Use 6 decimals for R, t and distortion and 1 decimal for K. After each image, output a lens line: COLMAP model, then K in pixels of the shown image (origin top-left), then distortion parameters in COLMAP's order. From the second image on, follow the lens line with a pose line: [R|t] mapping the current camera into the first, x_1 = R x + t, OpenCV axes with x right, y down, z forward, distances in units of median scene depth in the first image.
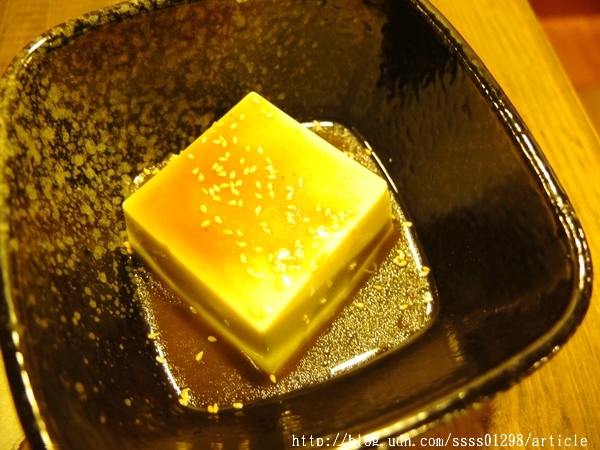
lens RADIAL K [[487.9, 0, 298.8], [0, 487.9, 204.9], [0, 0, 1]] dist [-0.054609, 0.006006]
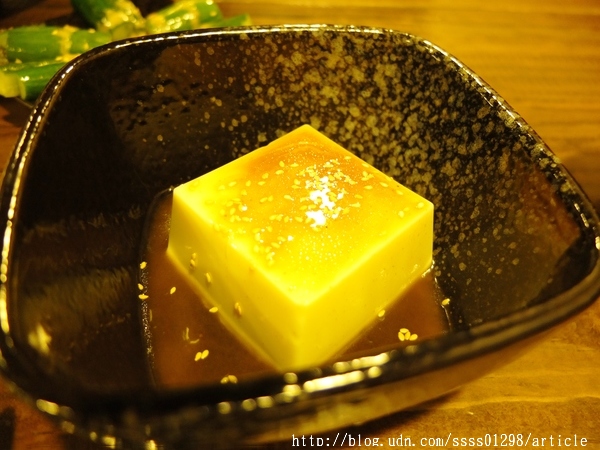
lens RADIAL K [[486.5, 0, 331.6], [0, 486.5, 223.9], [0, 0, 1]] dist [-0.072906, -0.001200]
pose [[-0.098119, 0.661656, -0.743360, 0.672970], [-0.900417, 0.259087, 0.349460, -0.396393], [0.423817, 0.703623, 0.570345, 0.446857]]
